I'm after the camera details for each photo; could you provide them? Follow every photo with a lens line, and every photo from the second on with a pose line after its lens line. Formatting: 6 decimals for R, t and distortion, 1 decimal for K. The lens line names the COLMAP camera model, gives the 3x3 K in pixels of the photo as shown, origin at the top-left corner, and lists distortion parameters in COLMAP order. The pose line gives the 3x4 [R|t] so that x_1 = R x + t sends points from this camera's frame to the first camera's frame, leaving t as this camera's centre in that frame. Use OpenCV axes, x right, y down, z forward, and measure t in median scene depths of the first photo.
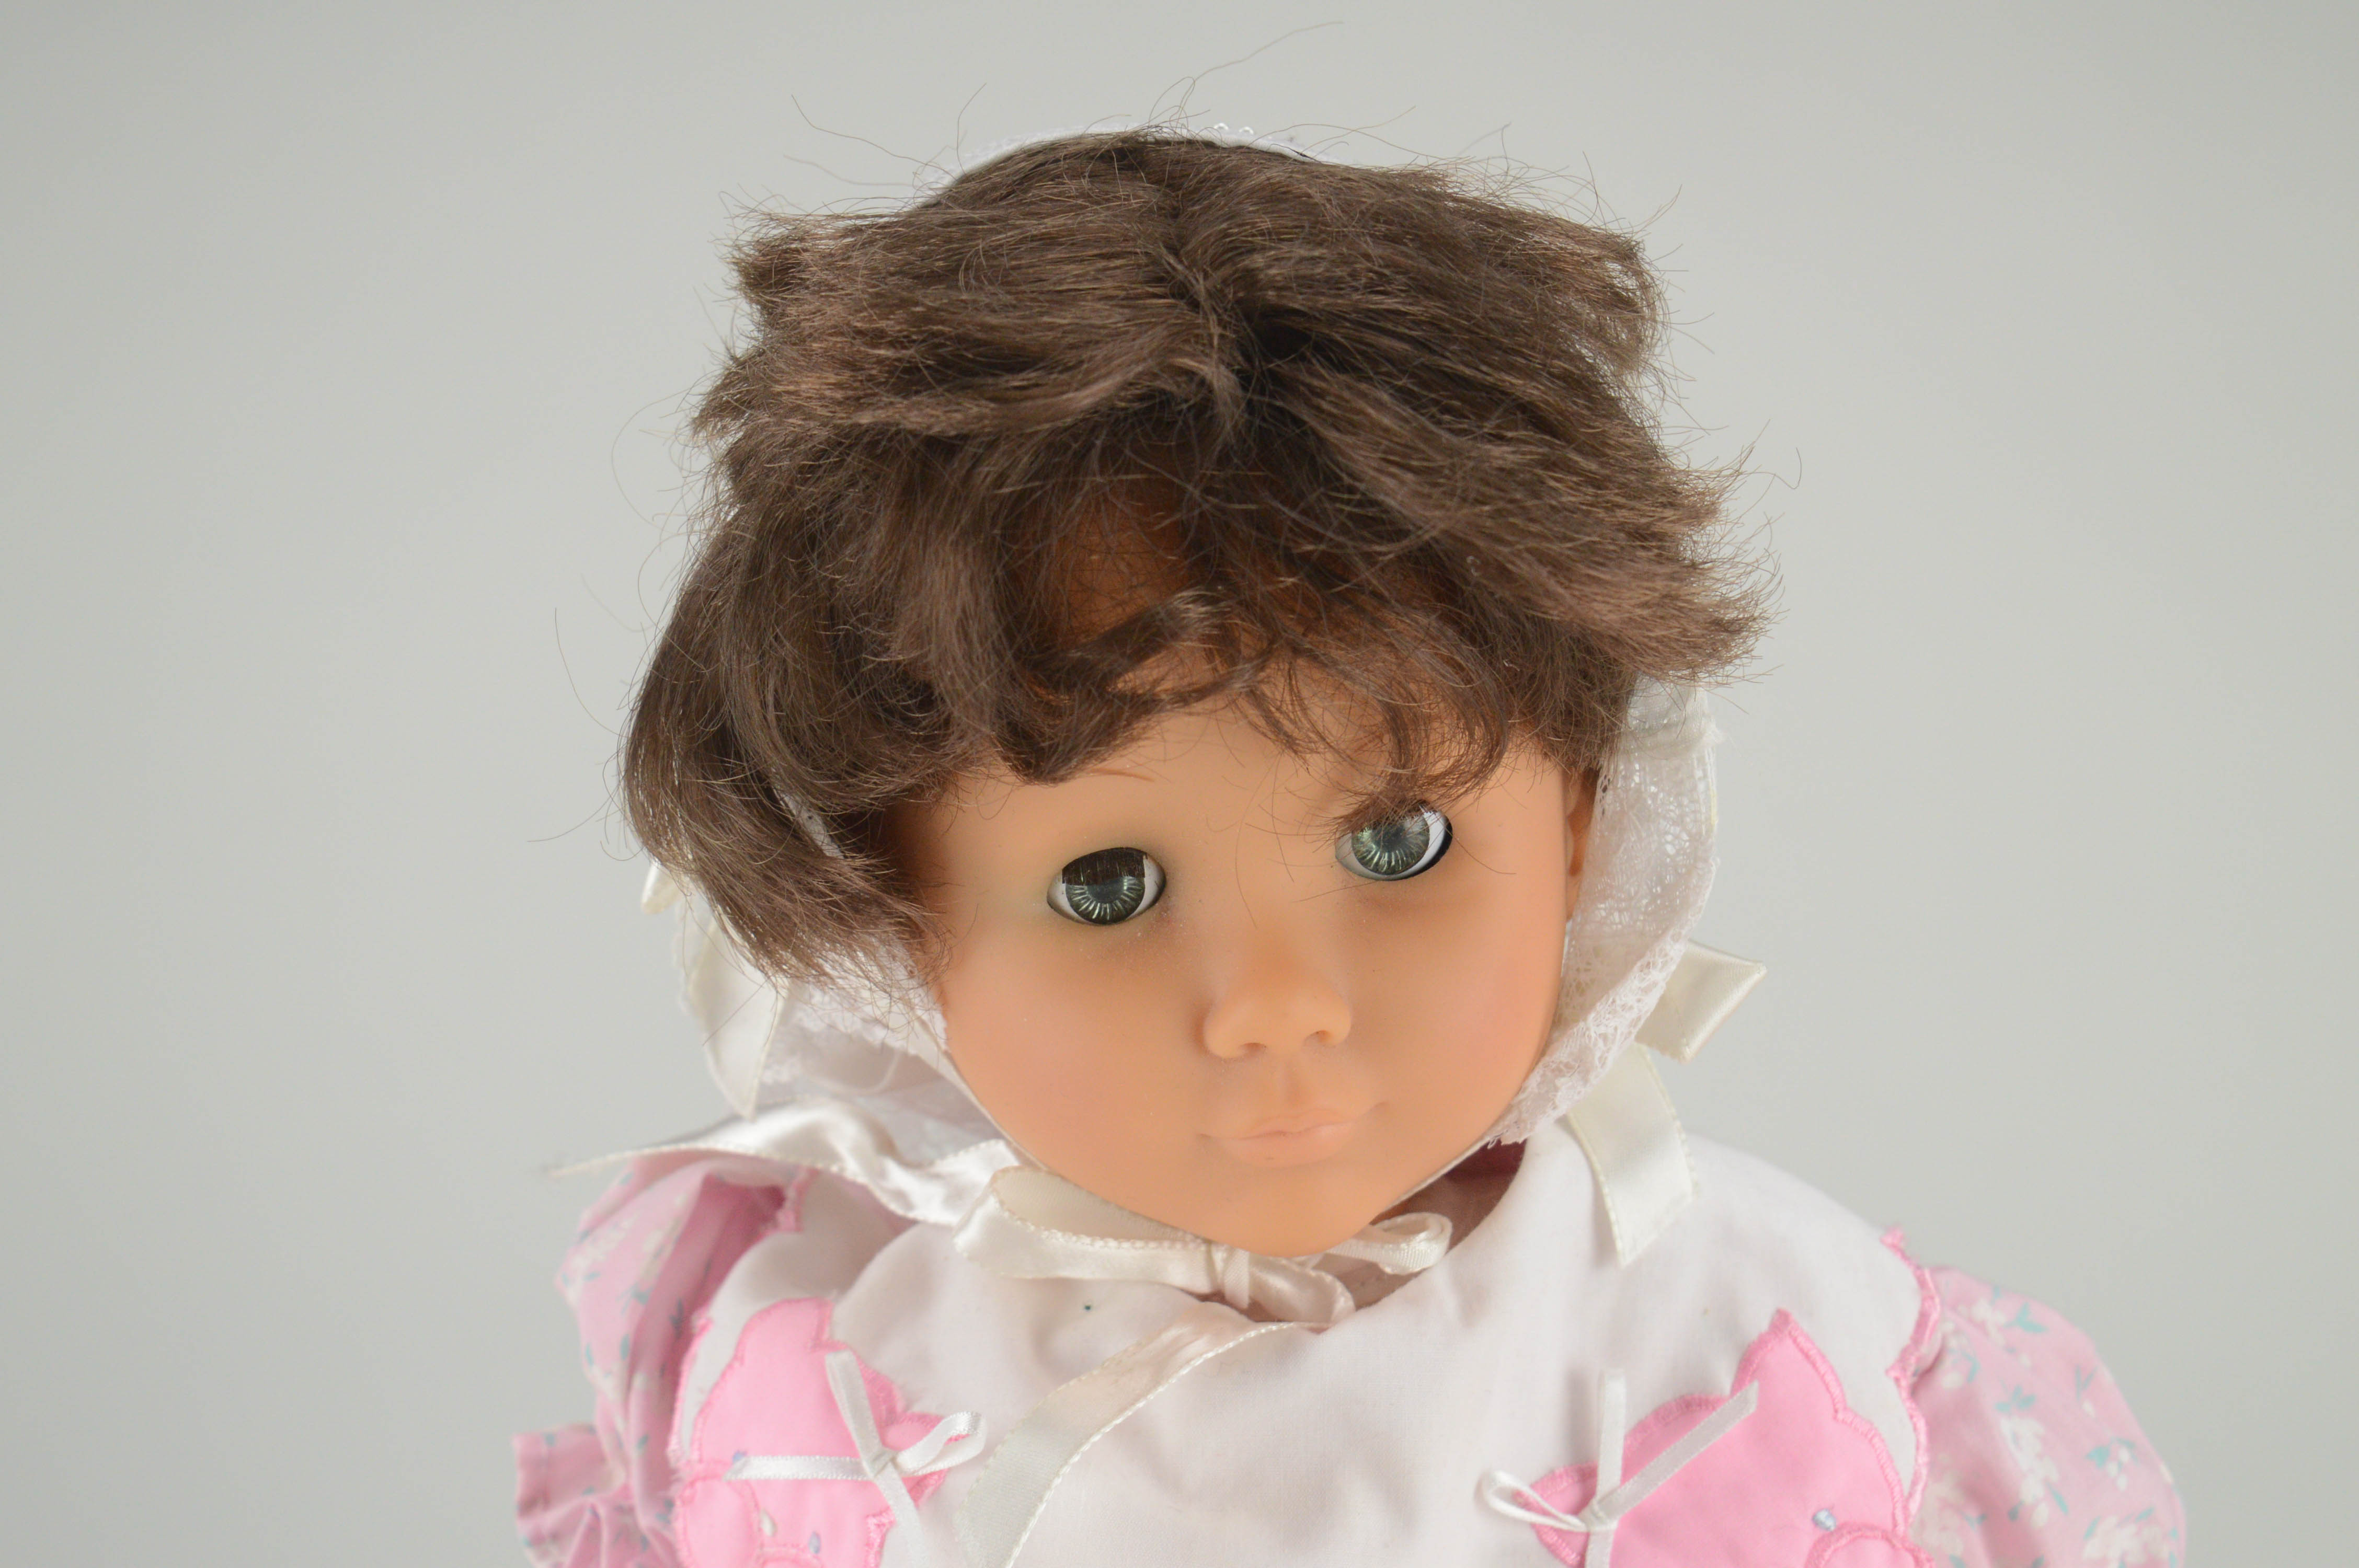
lens RADIAL K [[4835.5, 0, 1183.2], [0, 4835.5, 777.9], [0, 0, 1]] dist [0.055535, 0.000000]
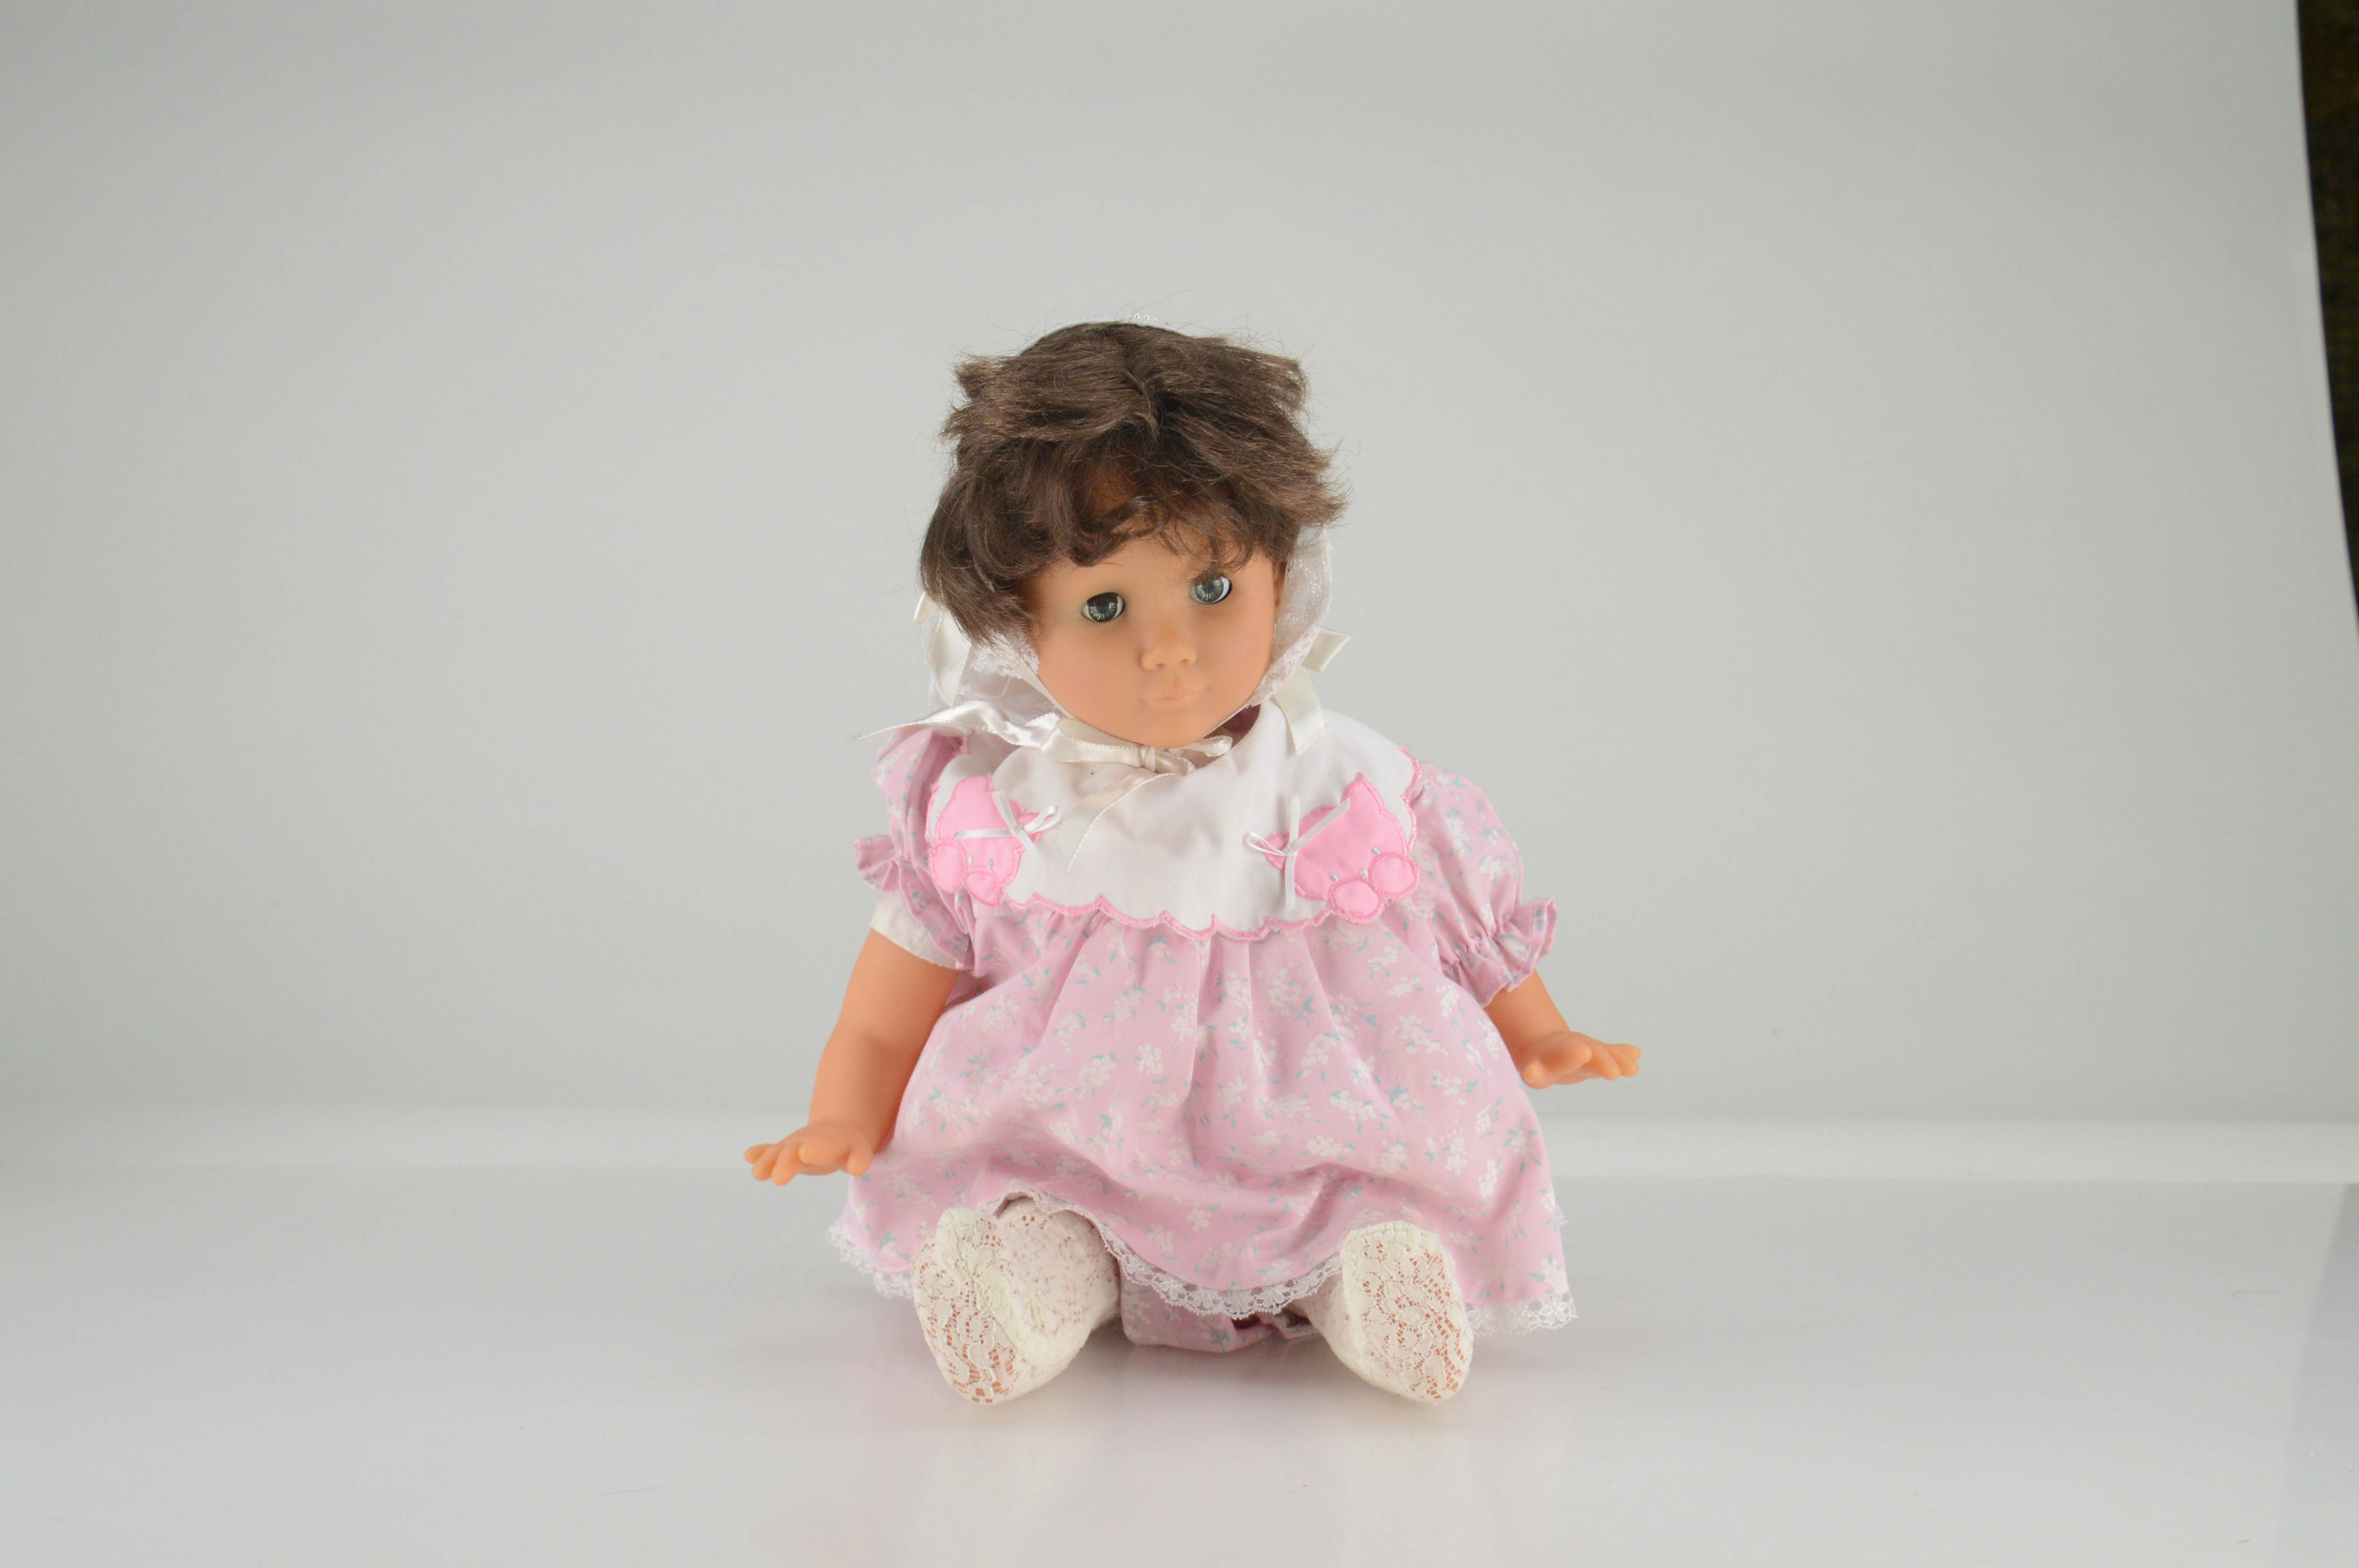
lens RADIAL K [[4835.5, 0, 1174.4], [0, 4835.5, 783.9], [0, 0, 1]] dist [0.055535, 0.000000]
pose [[0.997591, -0.015305, 0.067665, -0.154344], [0.013771, 0.999639, 0.023086, 0.057166], [-0.067994, -0.022098, 0.997441, -1.617433]]
